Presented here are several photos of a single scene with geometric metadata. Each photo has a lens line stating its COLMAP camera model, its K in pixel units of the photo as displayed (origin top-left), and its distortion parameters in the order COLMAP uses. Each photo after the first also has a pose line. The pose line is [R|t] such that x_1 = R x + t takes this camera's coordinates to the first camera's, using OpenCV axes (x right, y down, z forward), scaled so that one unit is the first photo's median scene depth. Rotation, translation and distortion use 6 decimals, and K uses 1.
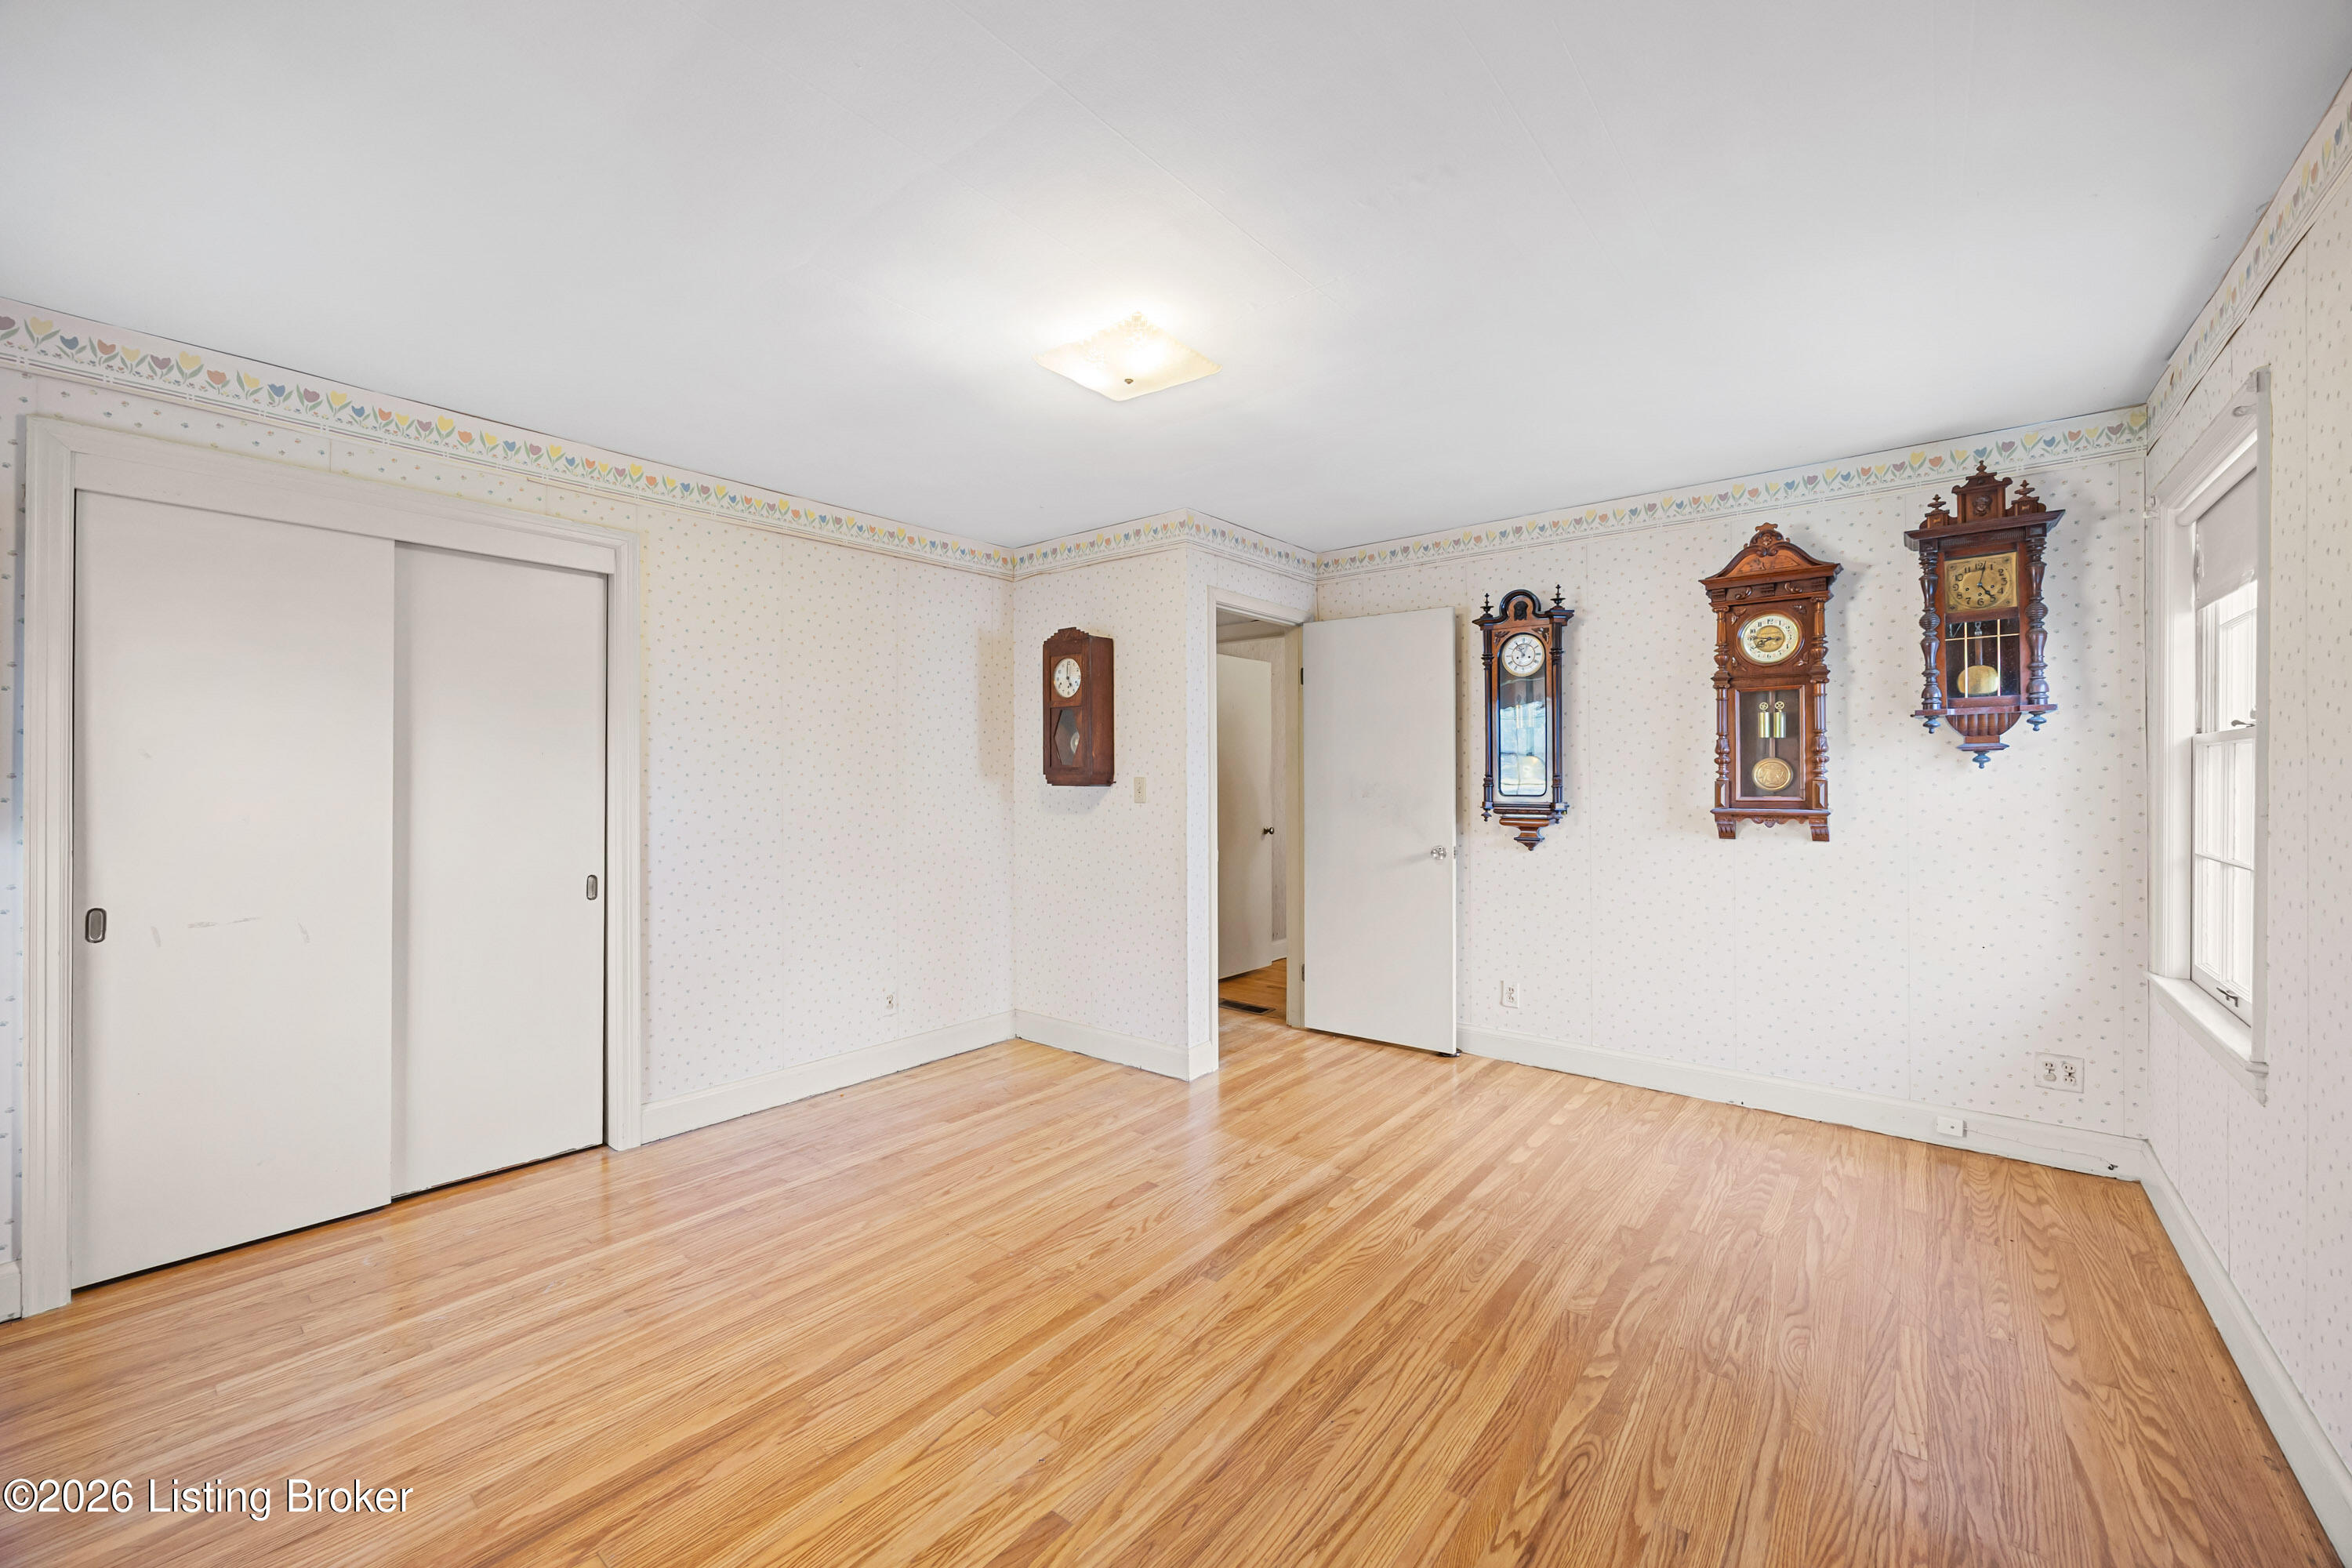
lens RADIAL K [[886.4, 0, 1176.0], [0, 886.4, 784.0], [0, 0, 1]] dist [-0.000512, -0.000043]
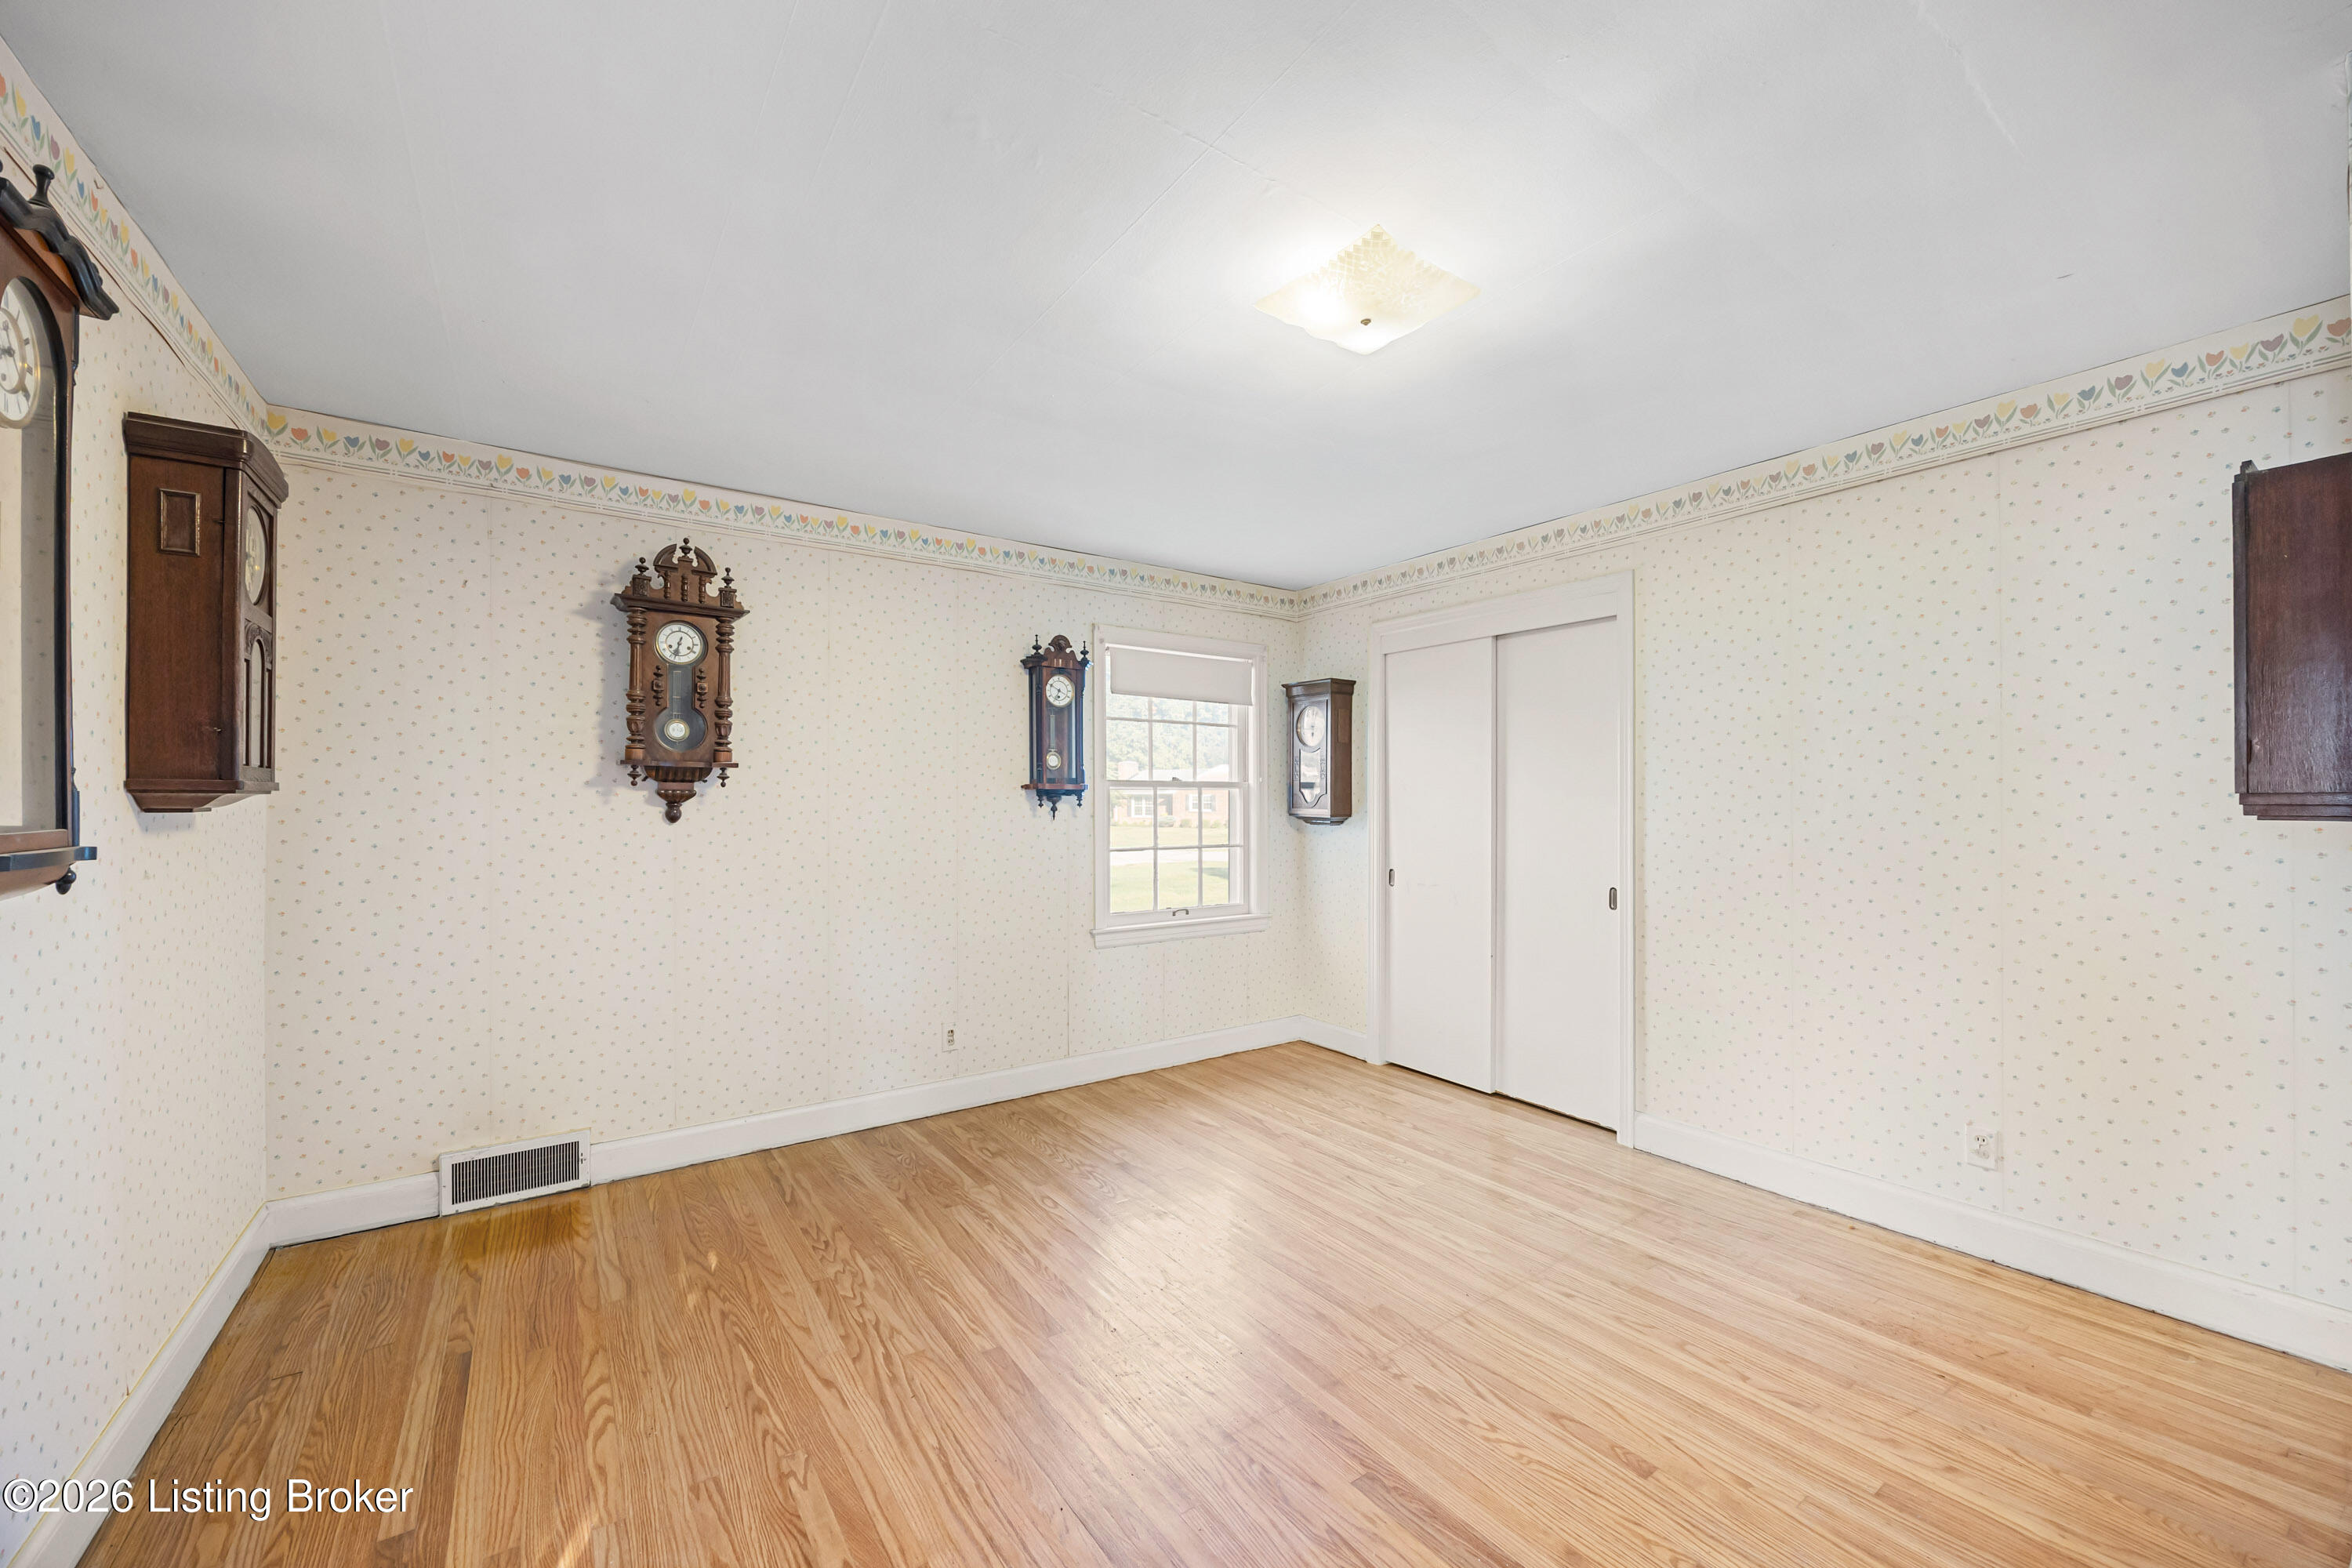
lens RADIAL K [[913.6, 0, 1179.5], [0, 913.6, 805.4], [0, 0, 1]] dist [0.001204, 0.000309]
pose [[-0.255567, 0.008044, -0.966758, 0.795010], [-0.002189, 0.999958, 0.008899, -0.013333], [0.966789, 0.004391, -0.255539, 1.022179]]
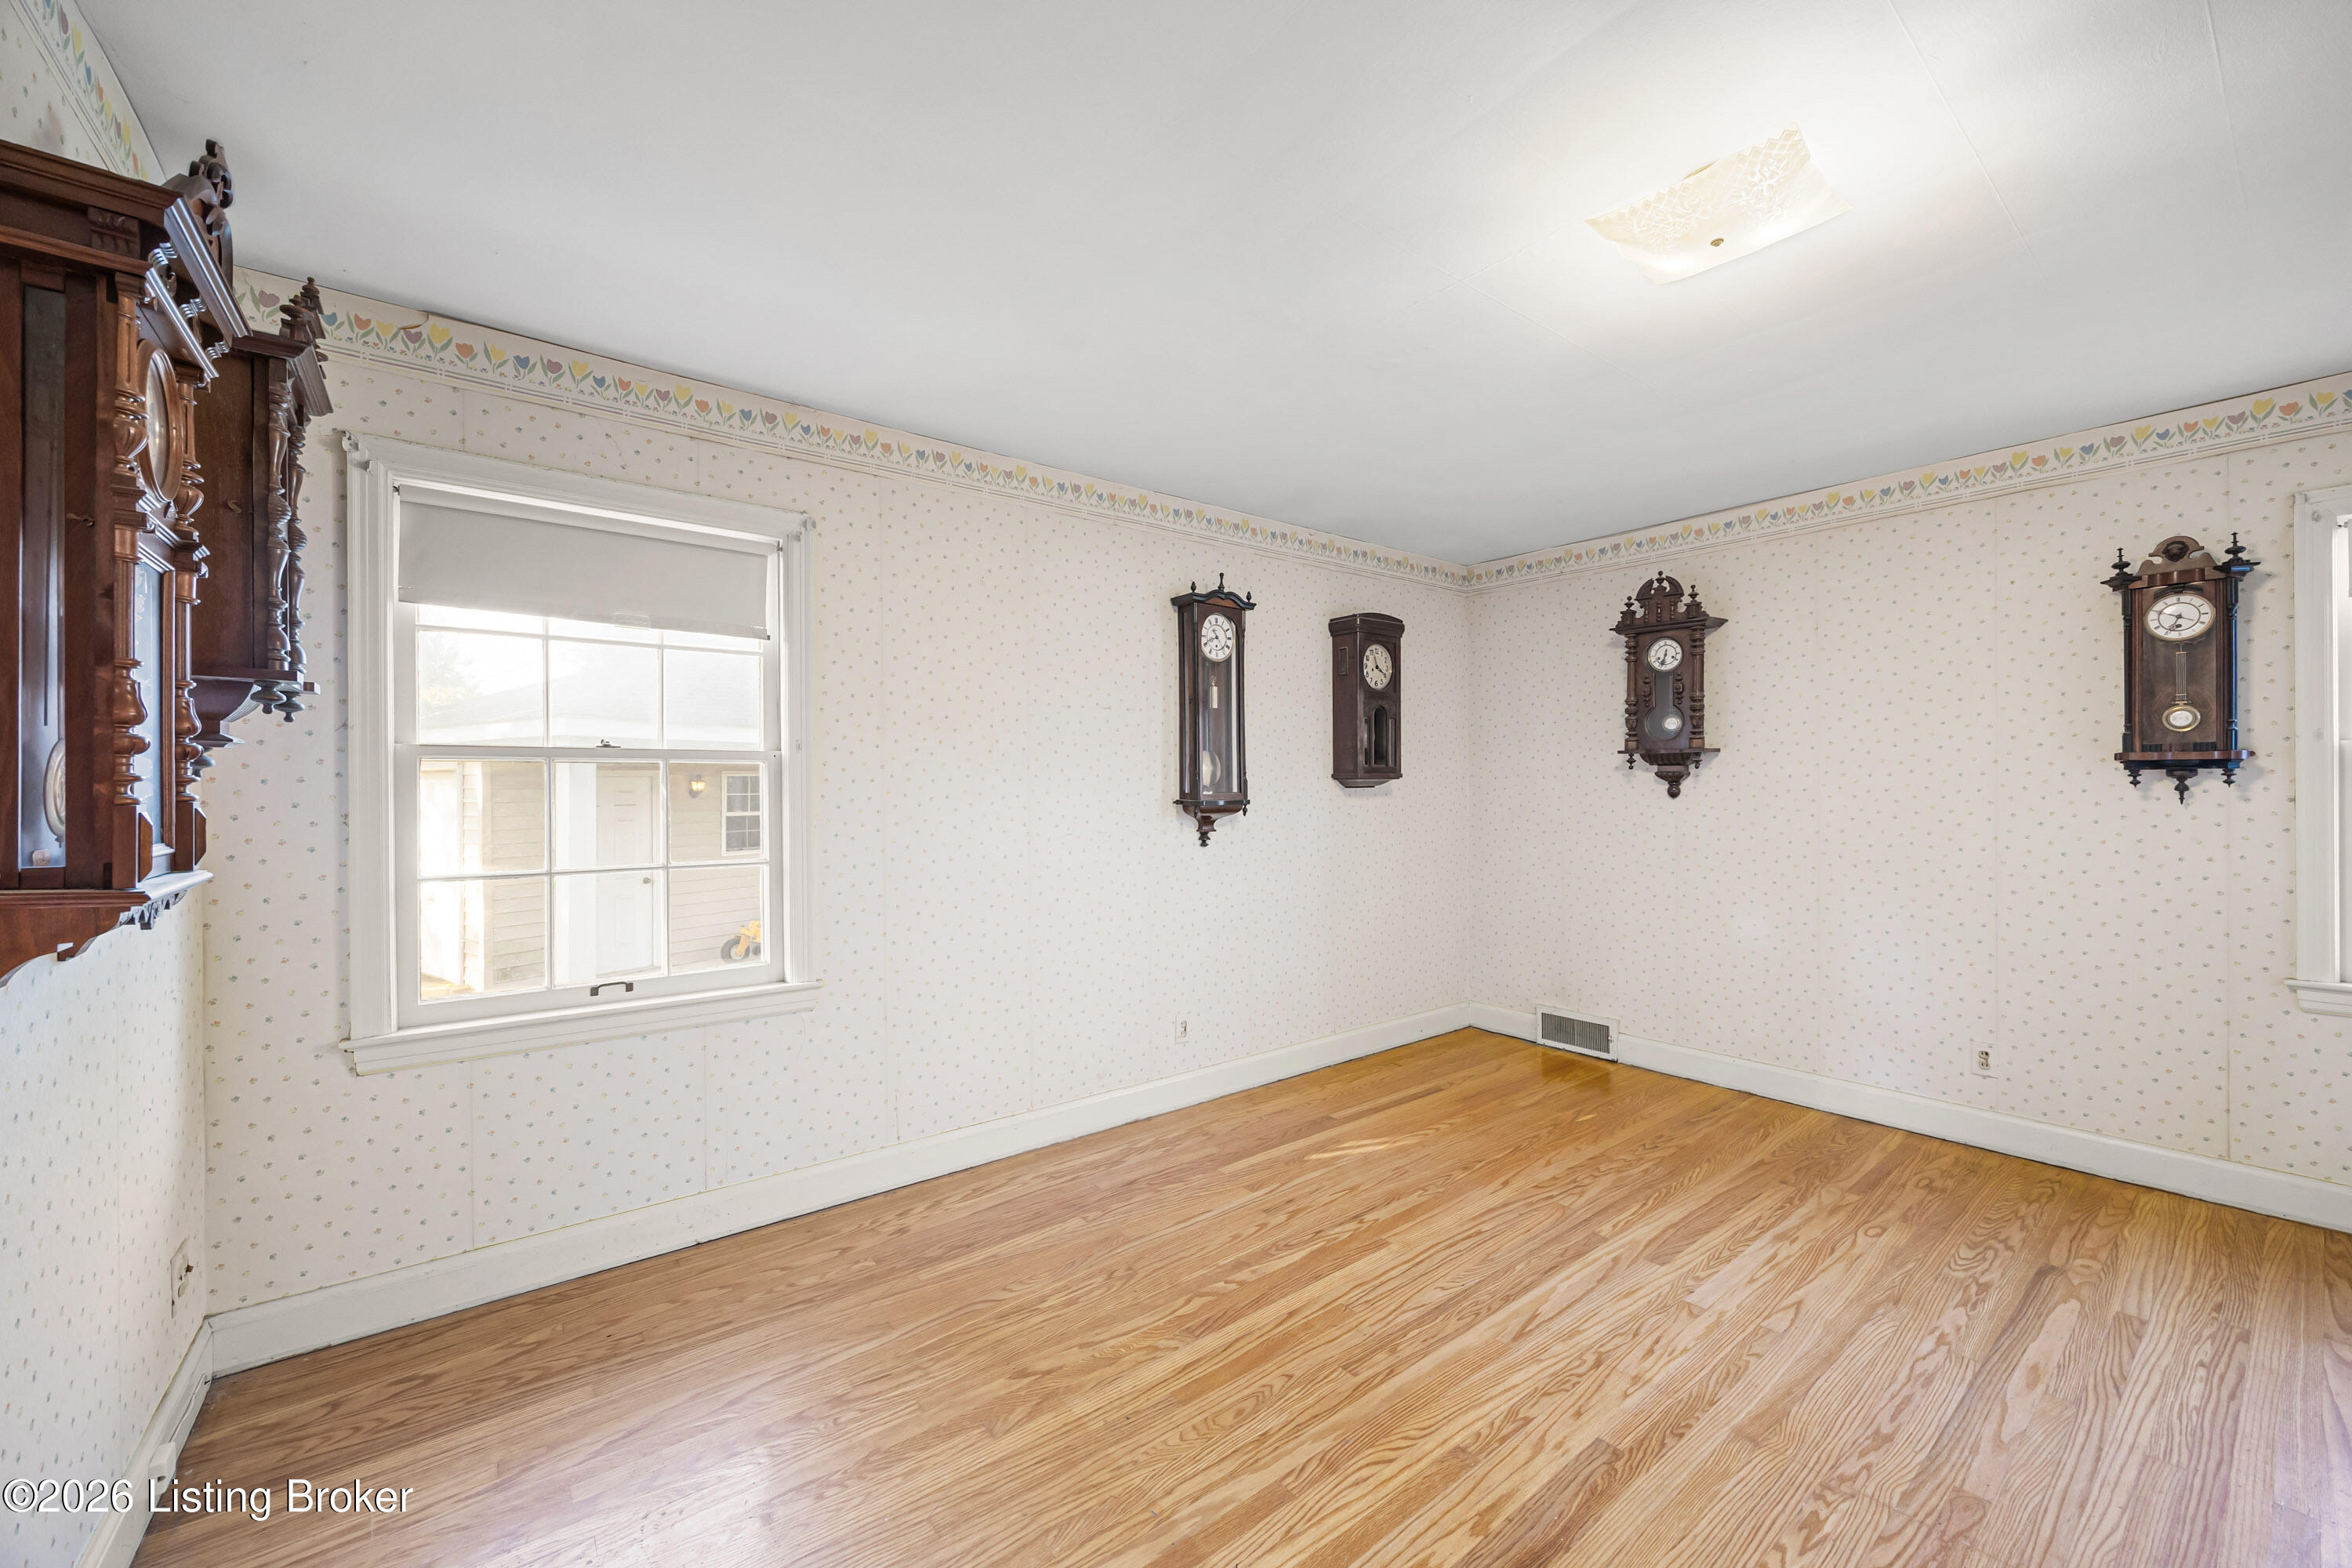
lens RADIAL K [[913.6, 0, 1179.5], [0, 913.6, 805.4], [0, 0, 1]] dist [0.001204, 0.000309]
pose [[-0.979029, 0.004782, 0.203666, 0.230422], [0.009992, 0.999648, 0.024557, -0.011135], [-0.203477, 0.026077, -0.978732, 1.782170]]
